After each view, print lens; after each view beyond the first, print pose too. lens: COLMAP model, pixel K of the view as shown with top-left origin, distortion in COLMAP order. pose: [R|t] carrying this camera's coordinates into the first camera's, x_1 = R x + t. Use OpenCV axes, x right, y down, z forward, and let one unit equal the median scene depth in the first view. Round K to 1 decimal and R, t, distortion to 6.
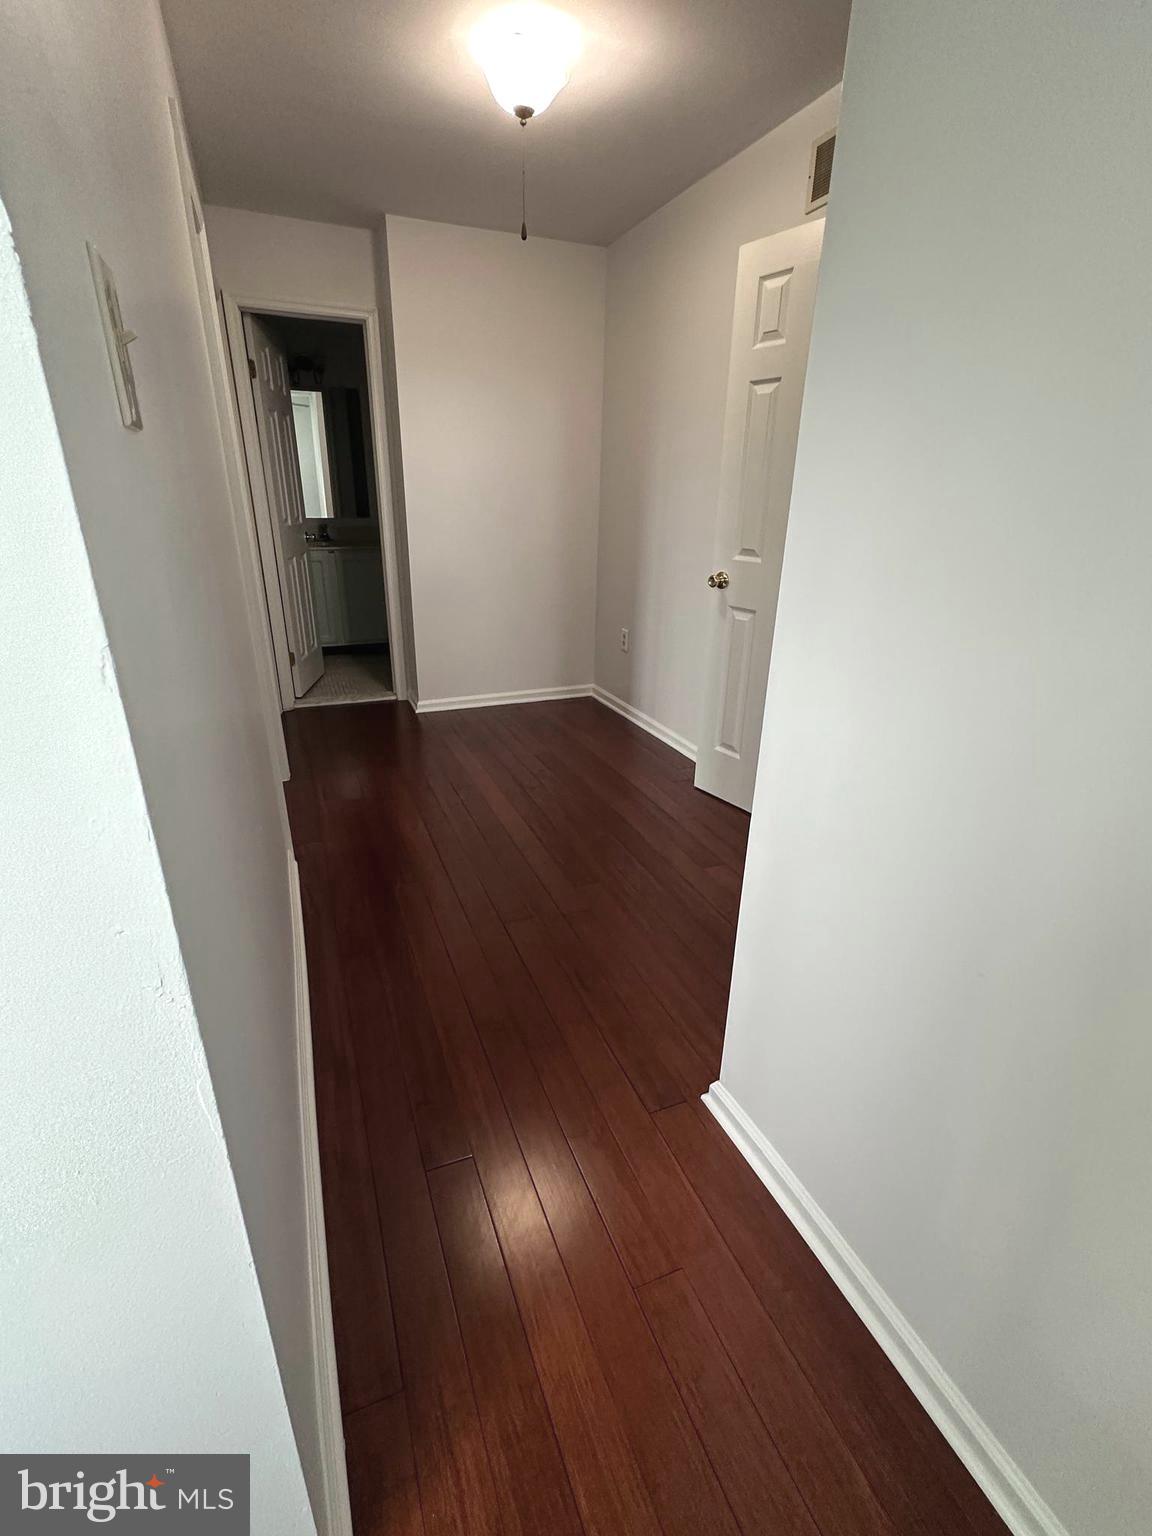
lens RADIAL K [[690.4, 0, 573.0], [0, 690.4, 771.6], [0, 0, 1]] dist [-0.002391, -0.001776]
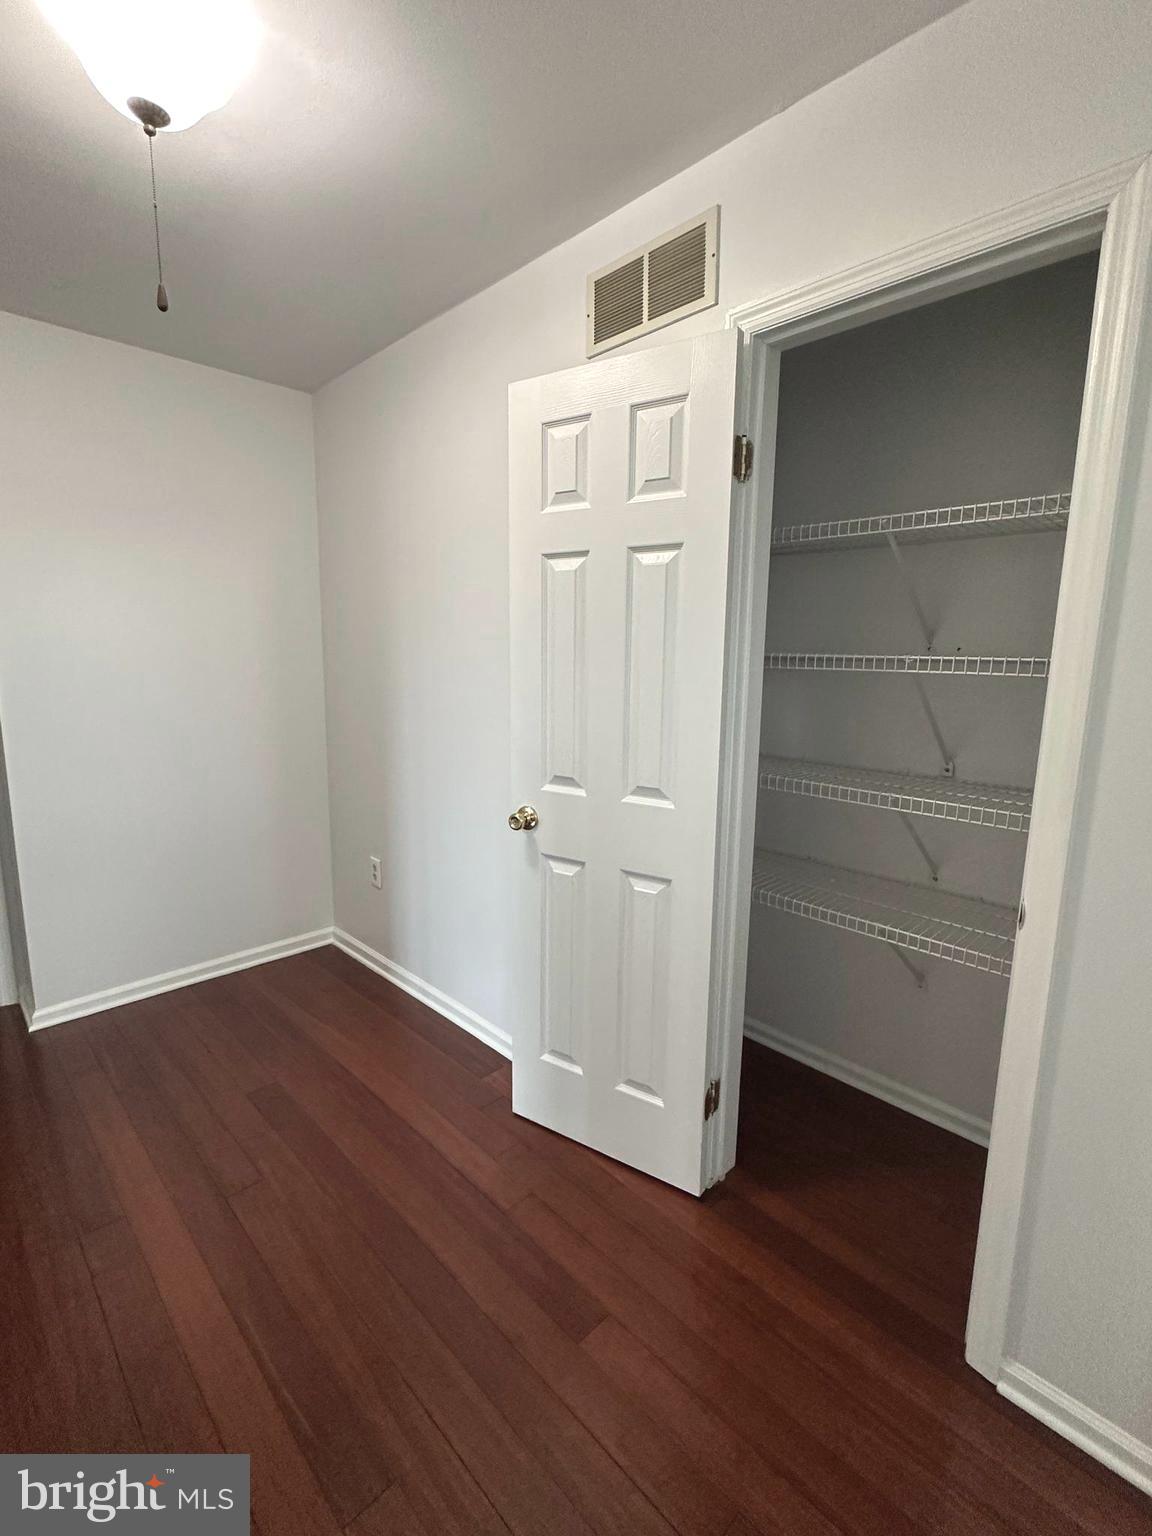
lens RADIAL K [[690.4, 0, 579.9], [0, 690.4, 768.3], [0, 0, 1]] dist [-0.002391, -0.001776]
pose [[0.923644, -0.064288, 0.377820, 0.008015], [0.145992, 0.970522, -0.191763, -0.186326], [-0.354355, 0.232279, 0.905803, 0.349799]]
